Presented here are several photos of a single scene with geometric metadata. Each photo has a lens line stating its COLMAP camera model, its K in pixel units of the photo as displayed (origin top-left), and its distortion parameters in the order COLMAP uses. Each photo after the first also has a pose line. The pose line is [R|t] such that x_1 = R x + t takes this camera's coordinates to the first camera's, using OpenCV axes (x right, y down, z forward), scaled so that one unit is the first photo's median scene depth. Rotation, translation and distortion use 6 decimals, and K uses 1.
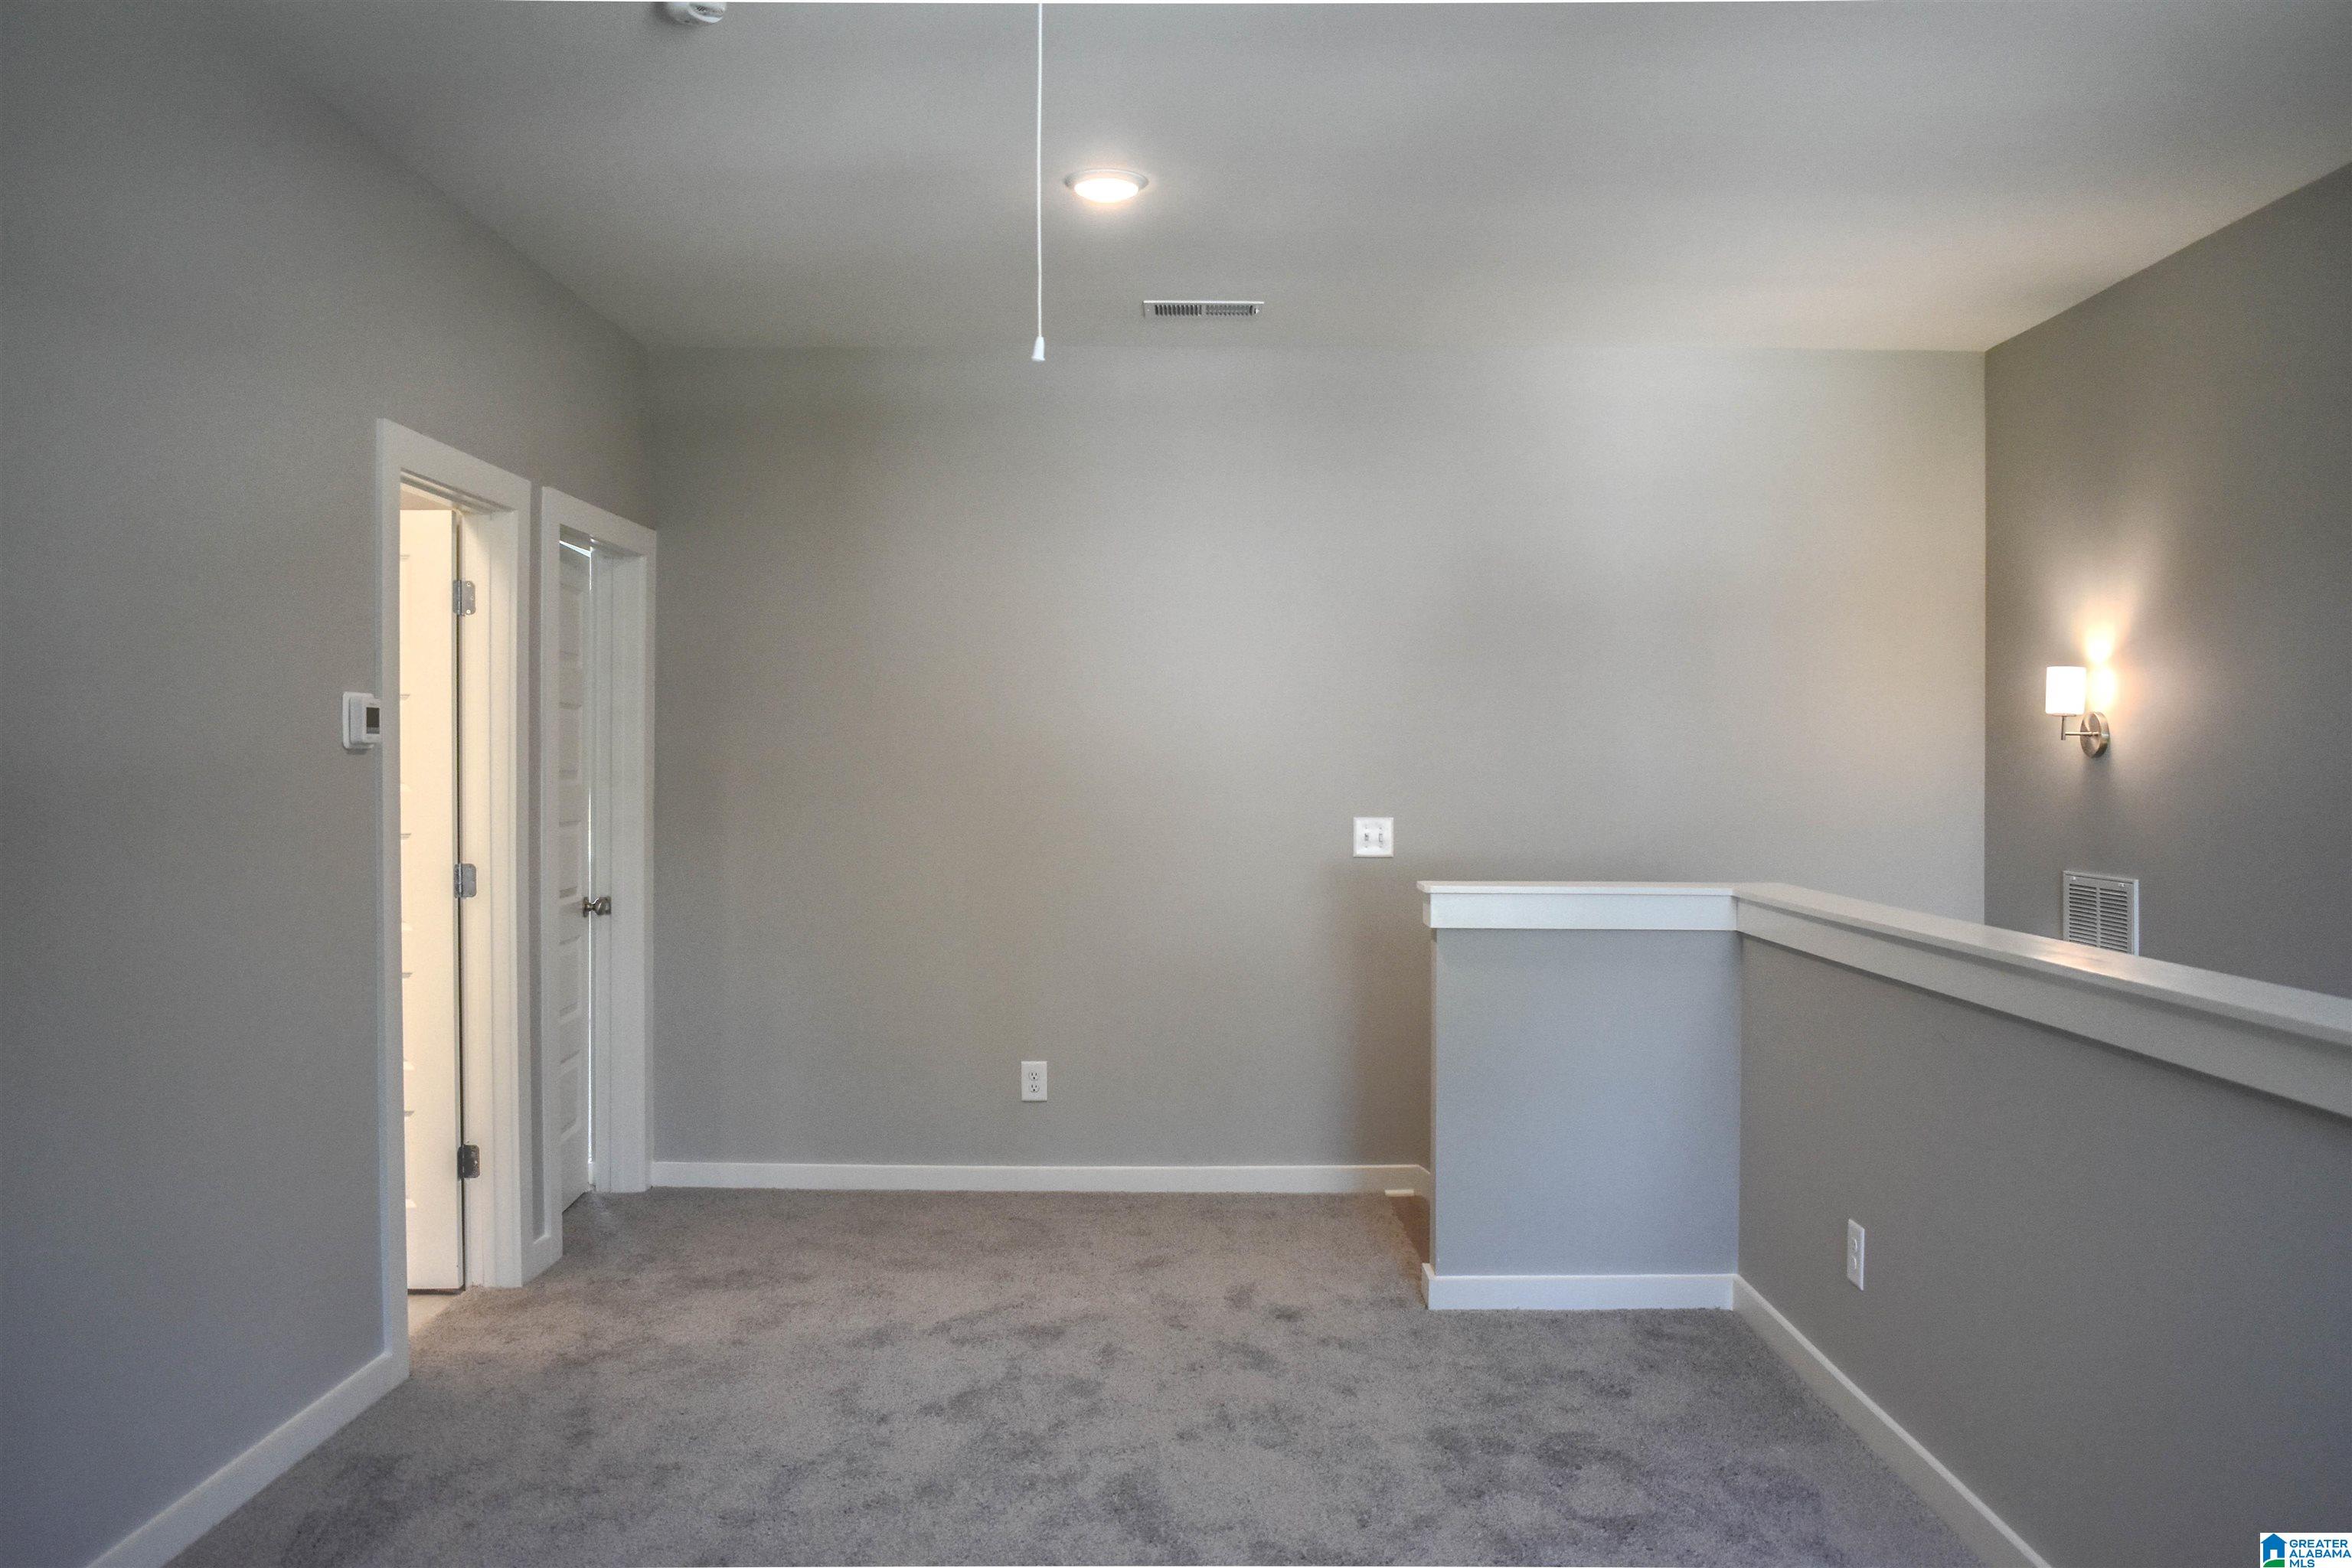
lens RADIAL K [[1917.9, 0, 1176.0], [0, 1917.9, 784.0], [0, 0, 1]] dist [-0.066130, 0.005323]
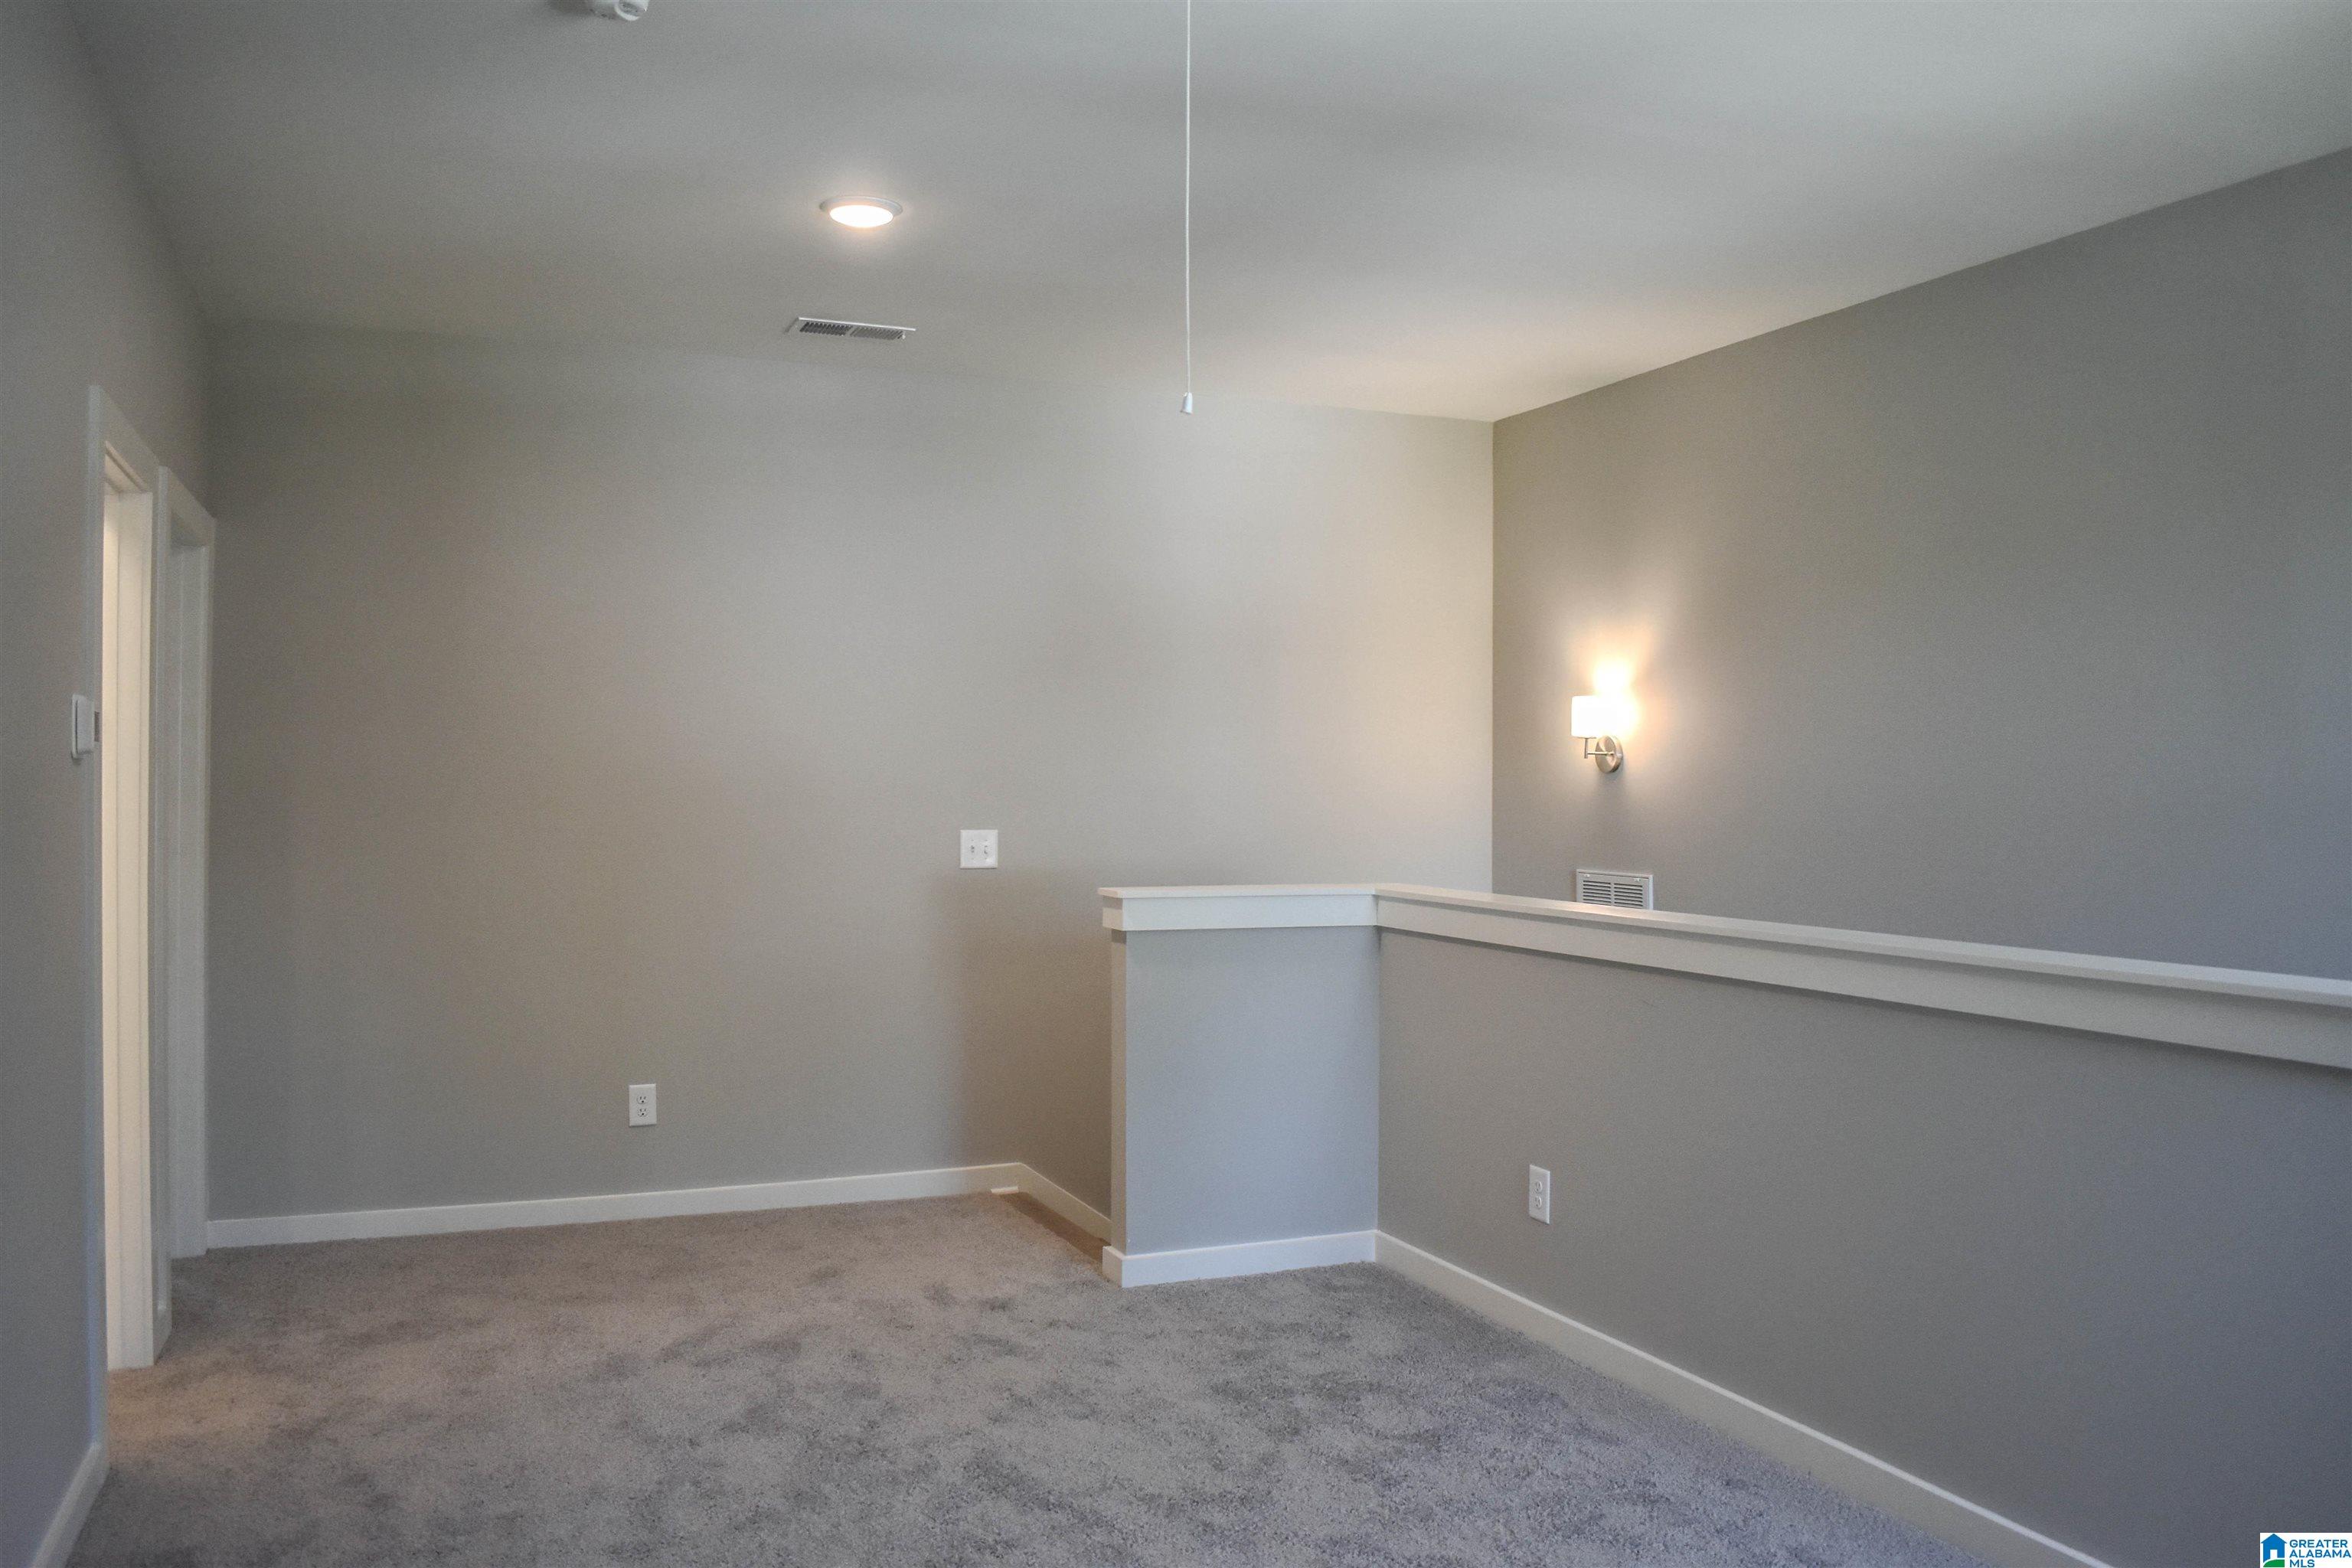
lens RADIAL K [[1932.8, 0, 1261.7], [0, 1932.8, 769.3], [0, 0, 1]] dist [-0.061571, 0.005216]
pose [[0.912594, 0.003252, 0.408854, -0.239684], [0.003218, 0.999880, -0.015135, 0.001343], [-0.408854, 0.015127, 0.912474, -0.021680]]
